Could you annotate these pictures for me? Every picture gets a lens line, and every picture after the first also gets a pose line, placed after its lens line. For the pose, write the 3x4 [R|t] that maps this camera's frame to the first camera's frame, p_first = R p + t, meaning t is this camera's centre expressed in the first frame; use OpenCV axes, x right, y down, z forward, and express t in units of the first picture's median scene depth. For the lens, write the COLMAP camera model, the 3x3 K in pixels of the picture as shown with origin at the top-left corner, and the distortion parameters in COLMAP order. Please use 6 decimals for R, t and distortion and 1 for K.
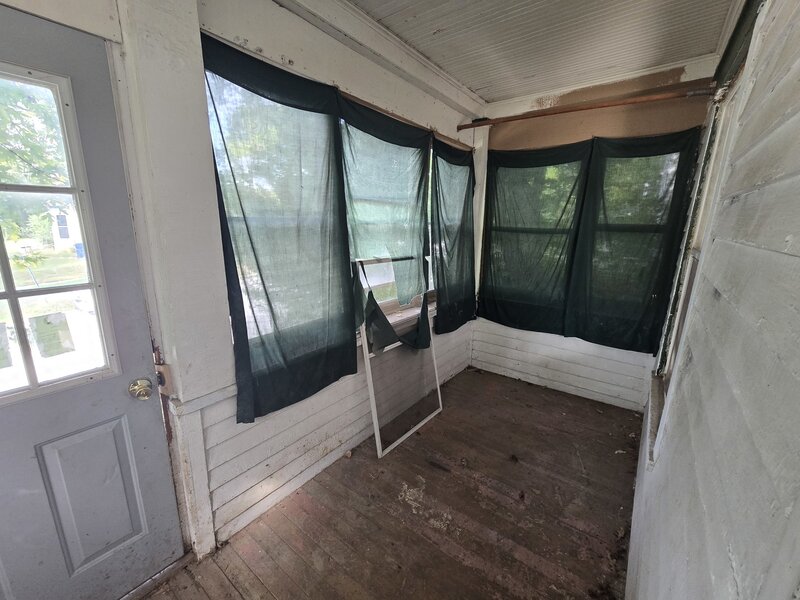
lens RADIAL K [[328.3, 0, 402.9], [0, 328.3, 292.5], [0, 0, 1]] dist [-0.003449, -0.000562]
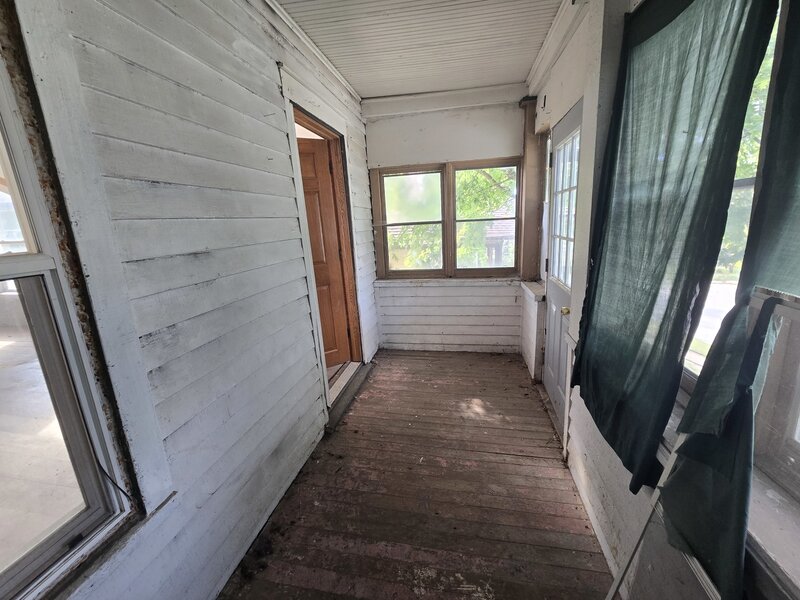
lens RADIAL K [[328.3, 0, 402.9], [0, 328.3, 292.5], [0, 0, 1]] dist [-0.003449, -0.000562]
pose [[-0.892267, 0.122770, -0.434496, 0.449936], [-0.062527, 0.919451, 0.388200, -0.264273], [0.447157, 0.373546, -0.812720, 1.455217]]
